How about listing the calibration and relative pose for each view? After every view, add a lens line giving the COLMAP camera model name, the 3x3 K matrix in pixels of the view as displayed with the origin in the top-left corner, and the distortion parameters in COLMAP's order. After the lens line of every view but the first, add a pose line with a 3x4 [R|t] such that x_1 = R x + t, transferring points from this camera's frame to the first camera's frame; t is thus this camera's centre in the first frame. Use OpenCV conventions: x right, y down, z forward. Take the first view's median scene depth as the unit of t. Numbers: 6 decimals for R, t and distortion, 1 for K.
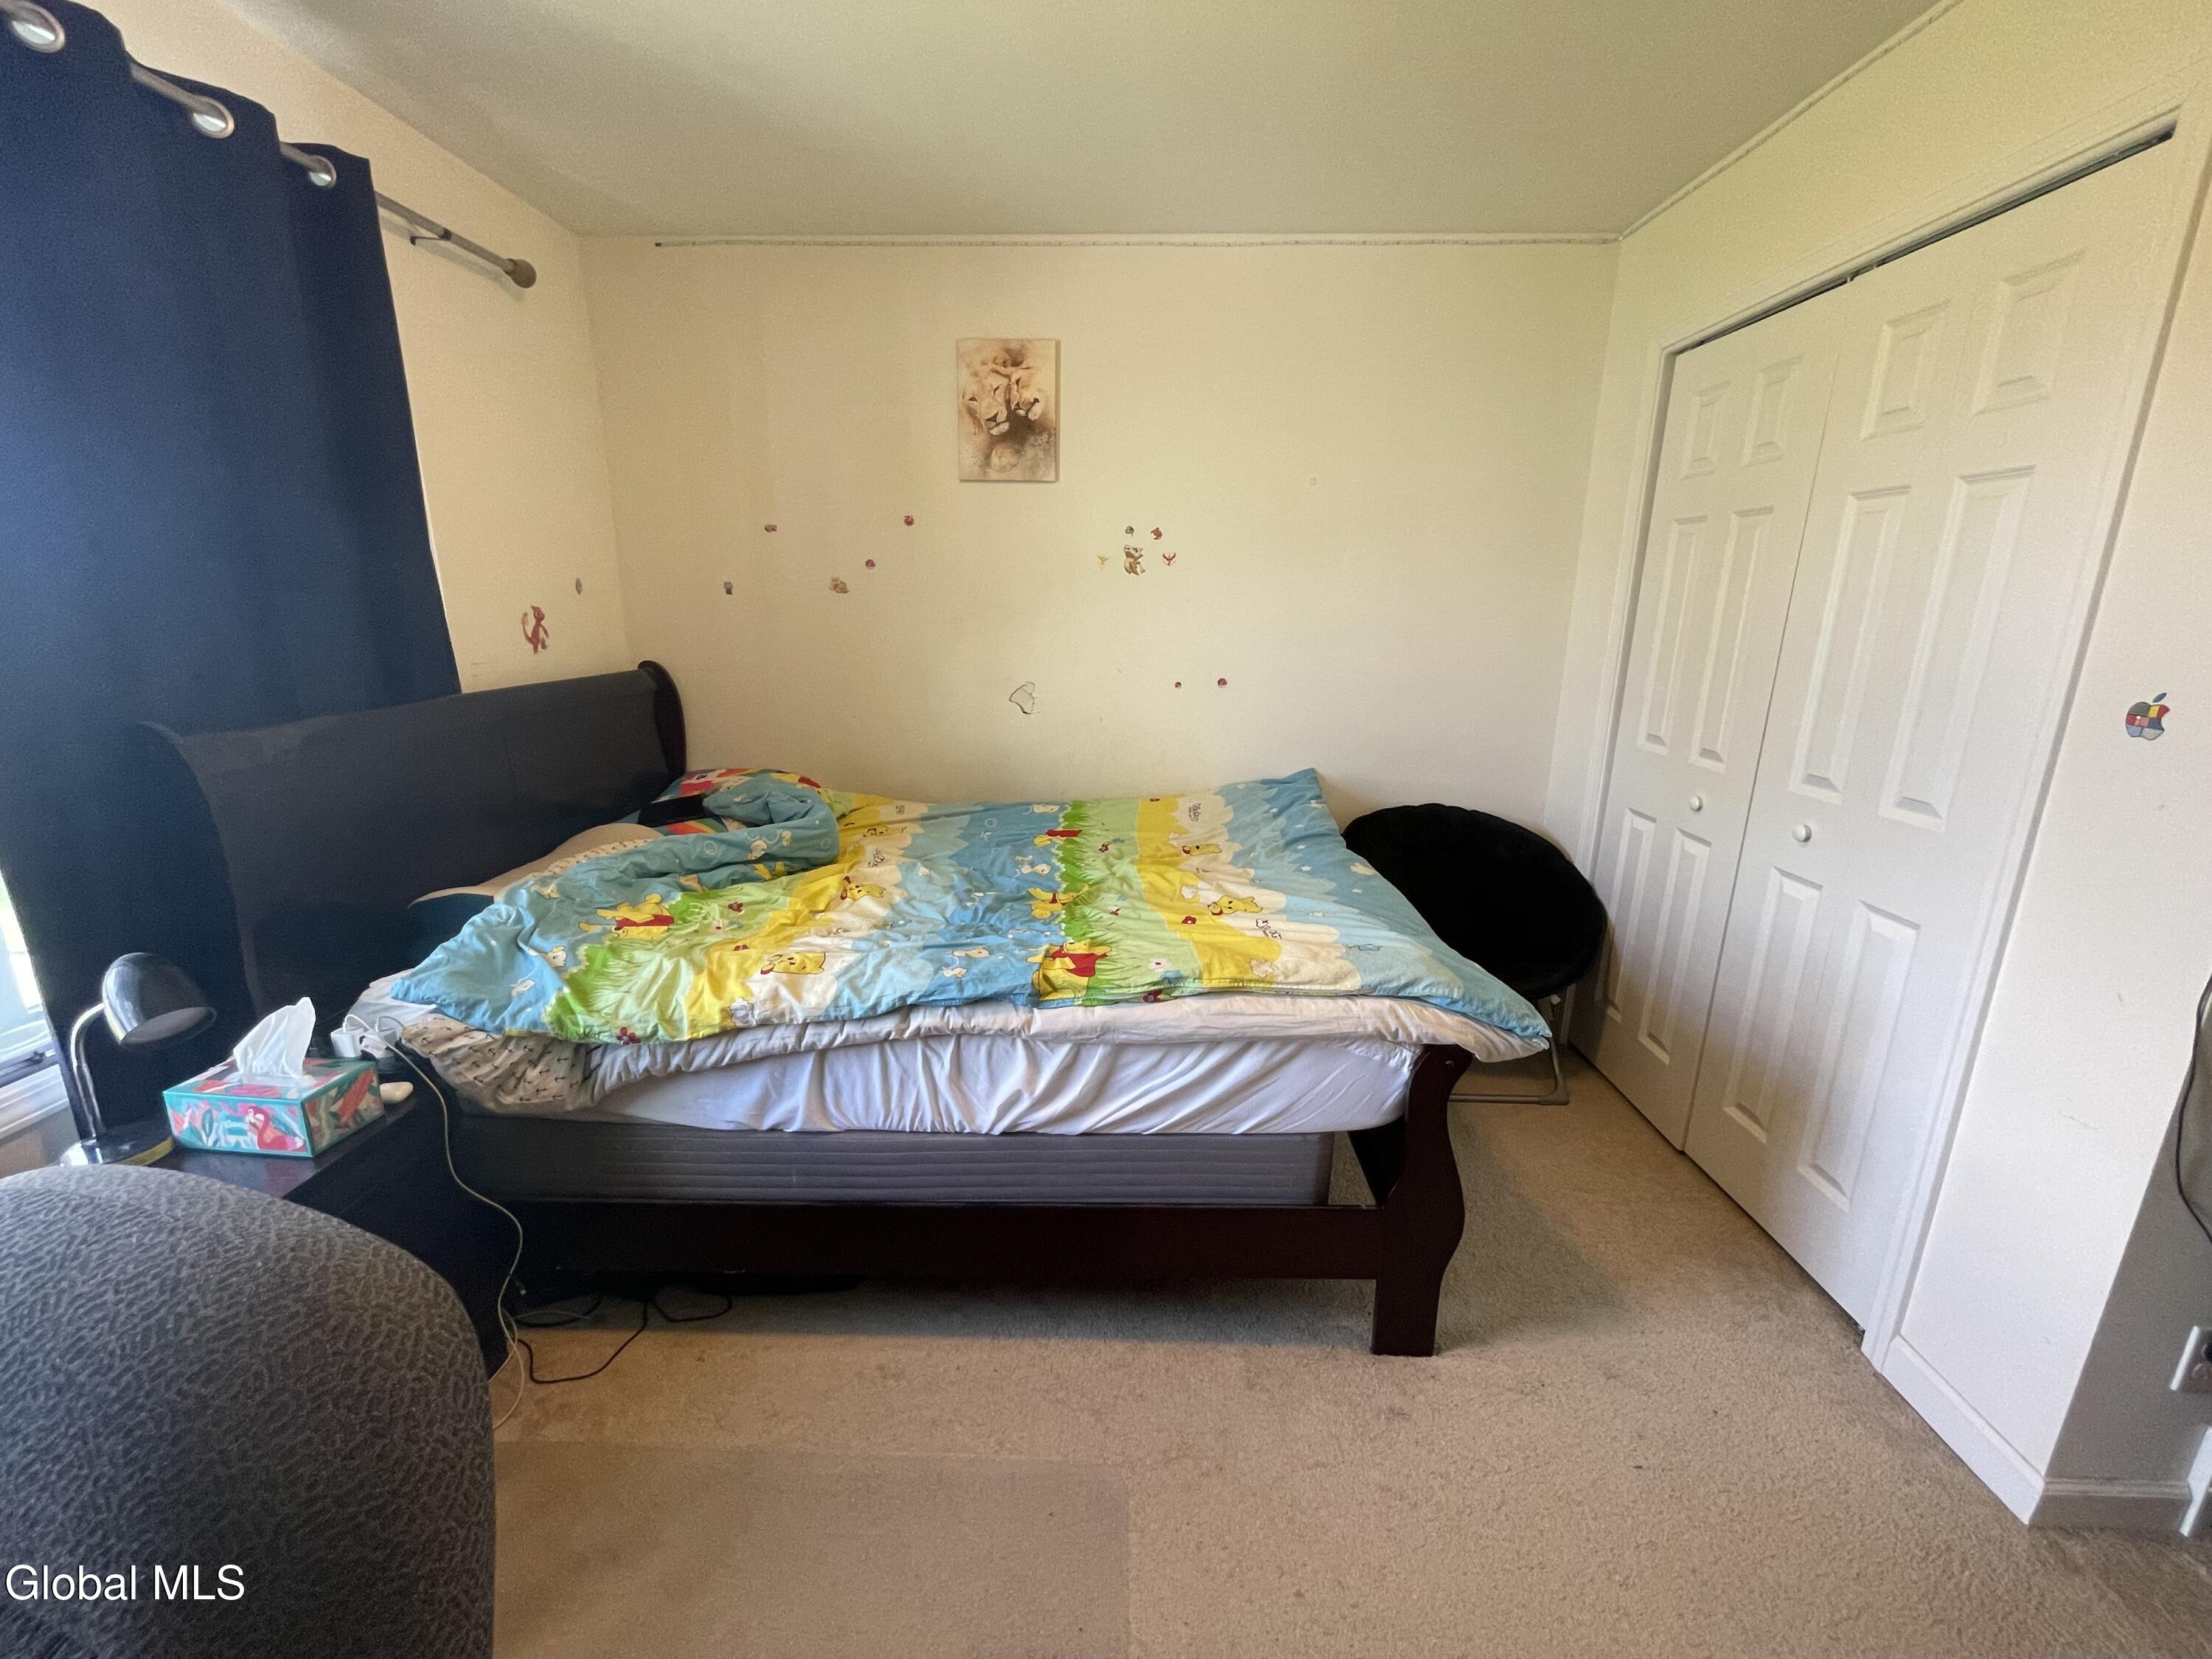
lens RADIAL K [[895.9, 0, 1104.0], [0, 895.9, 837.9], [0, 0, 1]] dist [0.000513, -0.003100]
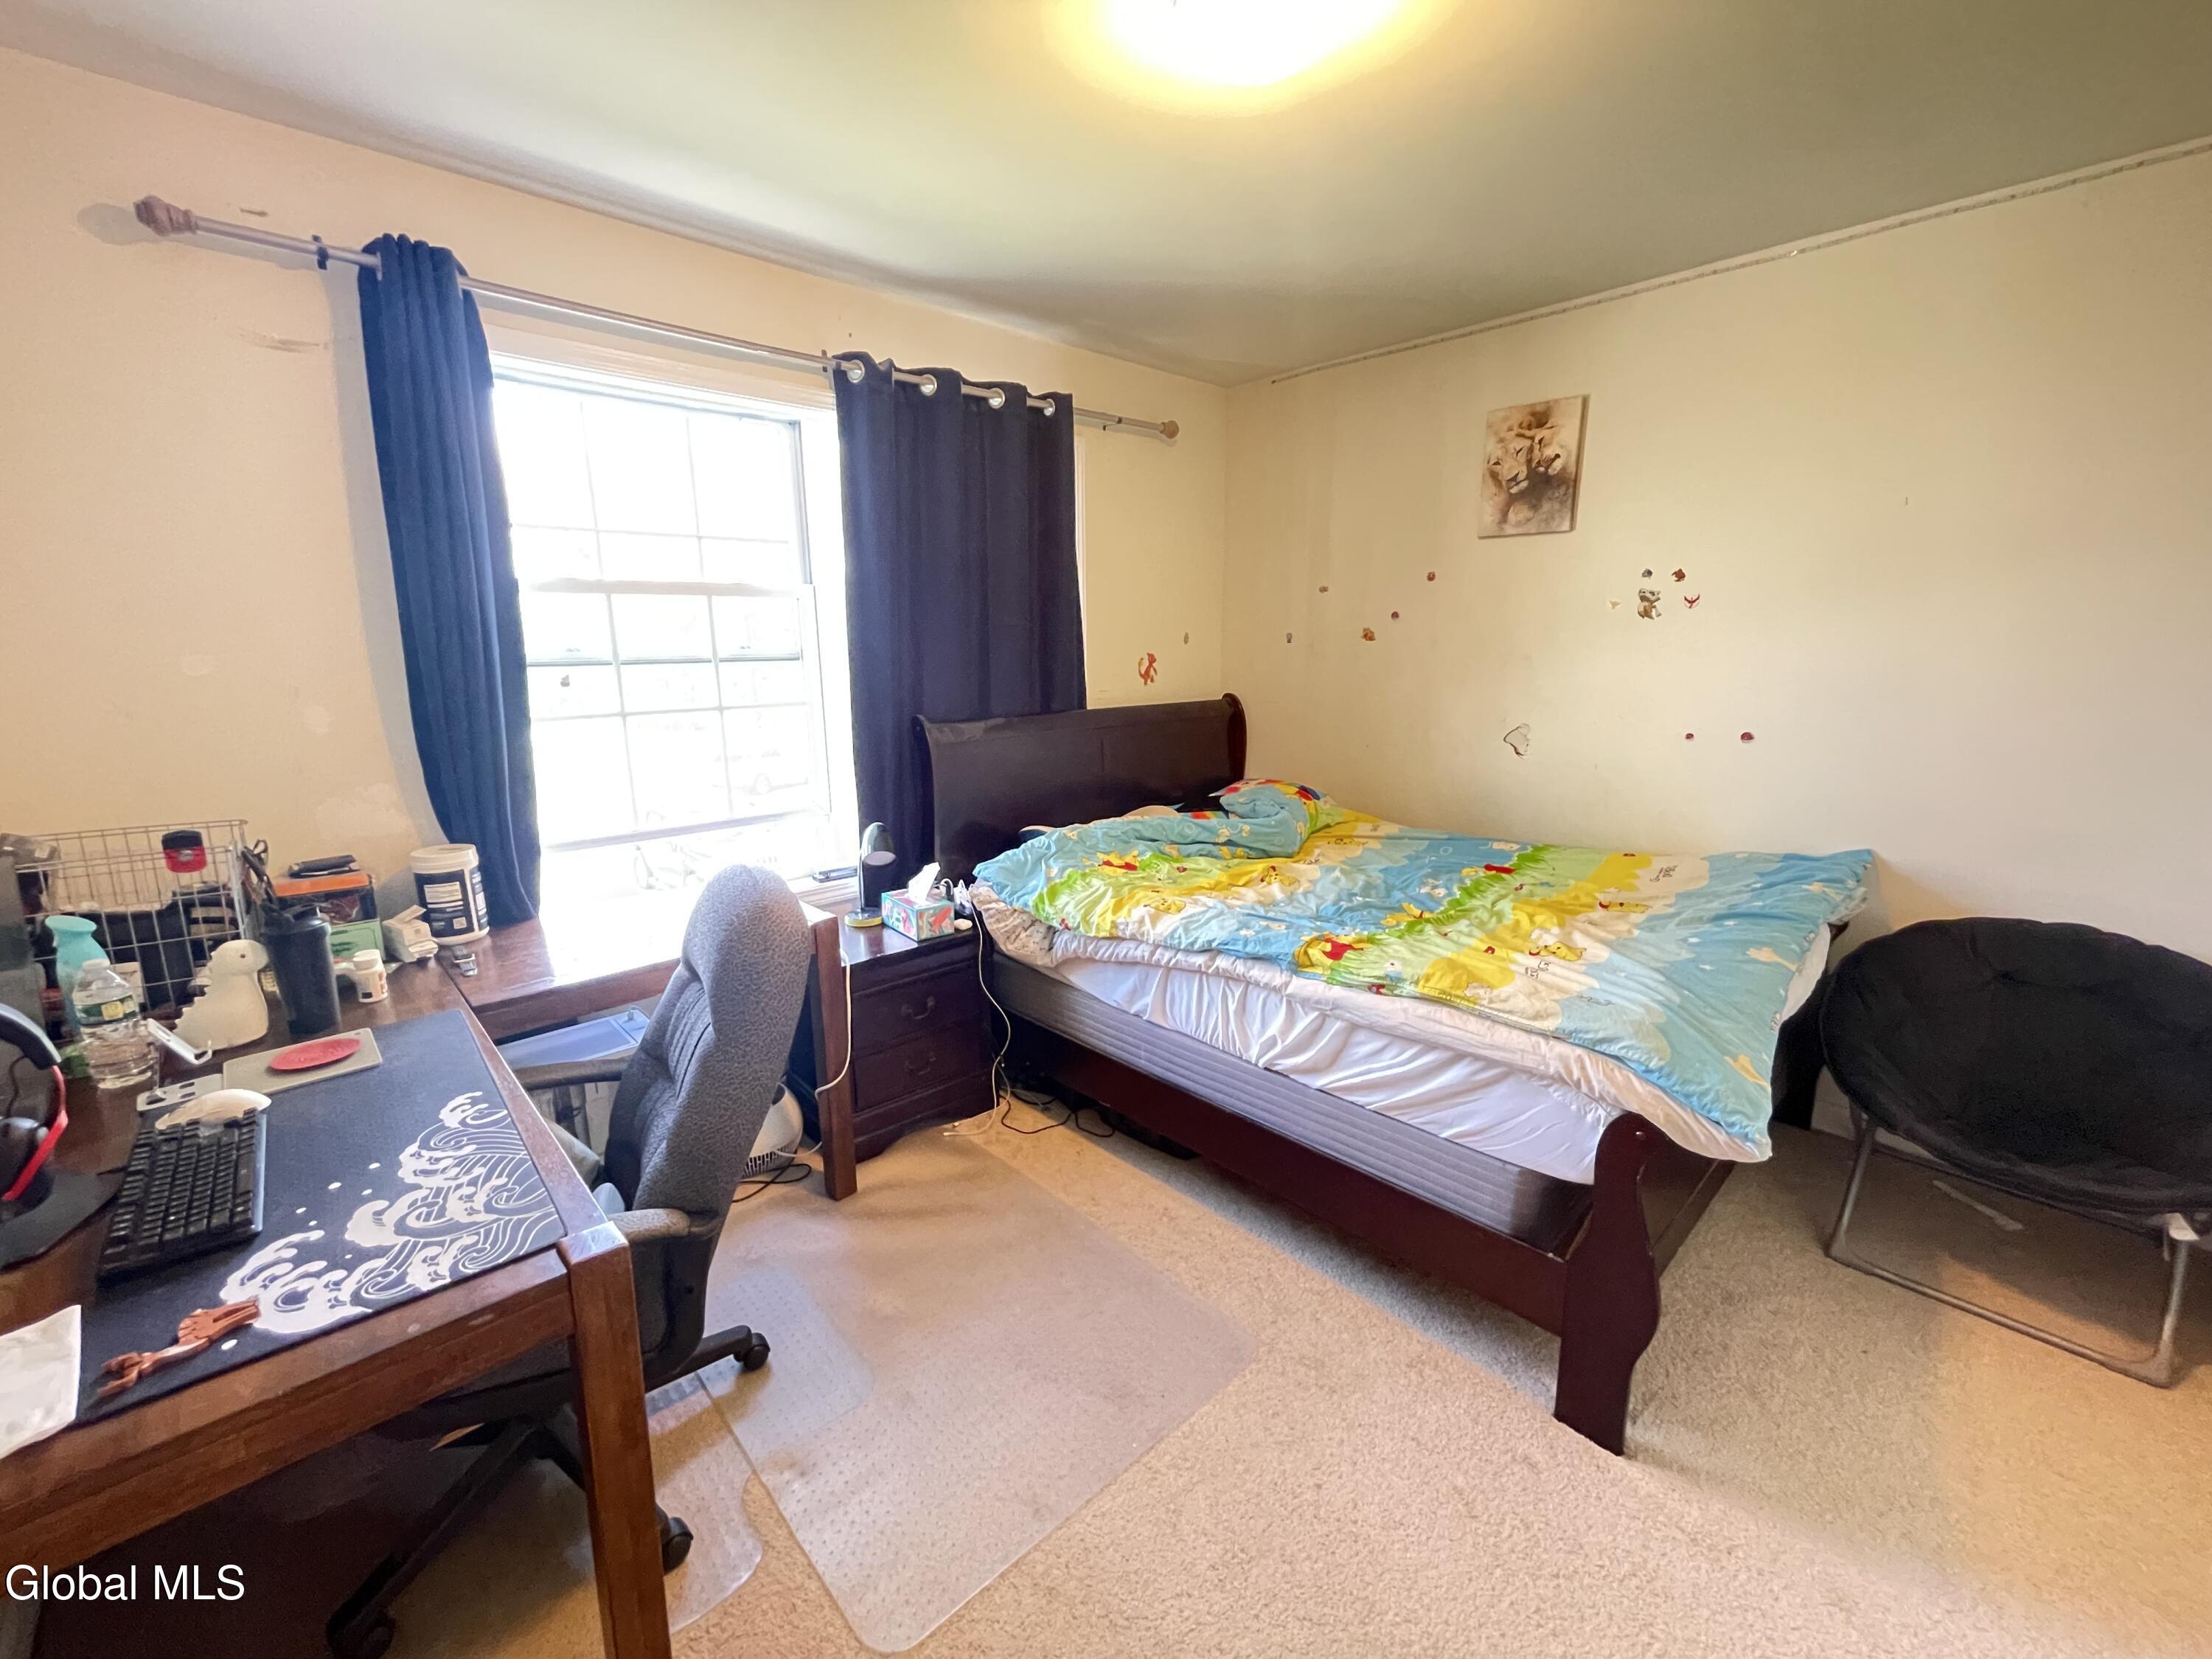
lens RADIAL K [[895.9, 0, 1104.0], [0, 895.9, 837.9], [0, 0, 1]] dist [0.000513, -0.003100]
pose [[0.704877, 0.143907, -0.694578, 0.582593], [-0.169215, 0.985048, 0.032365, 0.004452], [0.688850, 0.094720, 0.718689, -0.111543]]
